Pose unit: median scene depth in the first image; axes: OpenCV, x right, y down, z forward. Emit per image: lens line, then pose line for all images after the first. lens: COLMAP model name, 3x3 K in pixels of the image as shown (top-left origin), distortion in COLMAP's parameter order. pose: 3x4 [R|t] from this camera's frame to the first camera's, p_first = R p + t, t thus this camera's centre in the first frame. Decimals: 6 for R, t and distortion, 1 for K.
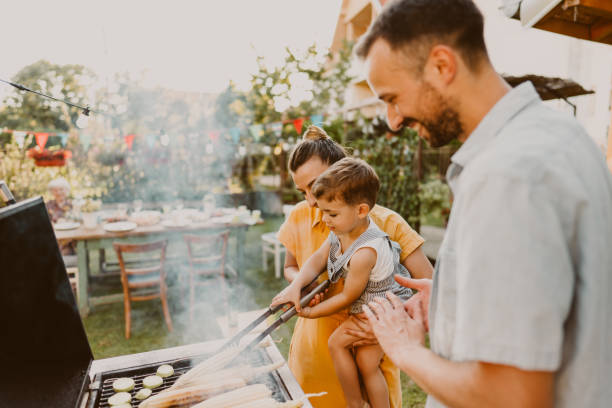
lens RADIAL K [[405.7, 0, 306.0], [0, 405.7, 204.0], [0, 0, 1]] dist [0.000403, 0.002745]
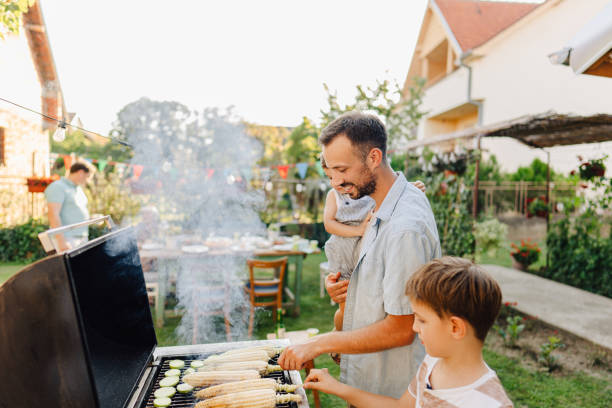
lens RADIAL K [[401.5, 0, 307.4], [0, 401.5, 203.3], [0, 0, 1]] dist [0.067712, -0.000260]
pose [[0.983806, 0.031143, -0.176511, 0.042363], [-0.044820, 0.996248, -0.074034, -0.002762], [0.173543, 0.080747, 0.981510, -0.063625]]
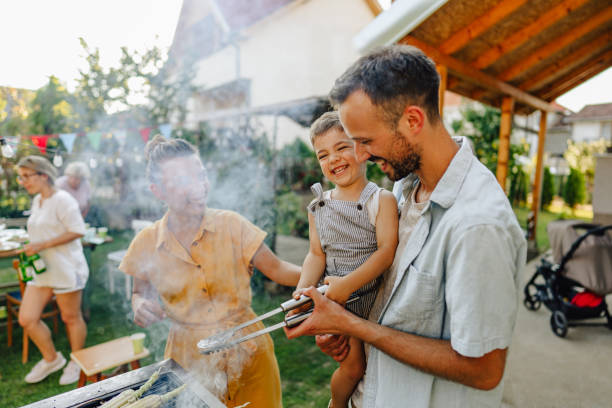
lens RADIAL K [[405.7, 0, 306.0], [0, 405.7, 204.0], [0, 0, 1]] dist [0.000403, 0.002745]
pose [[0.925400, -0.019569, 0.378485, -0.048861], [0.028601, 0.999424, -0.018256, -0.007153], [-0.377910, 0.027719, 0.925427, -0.003880]]
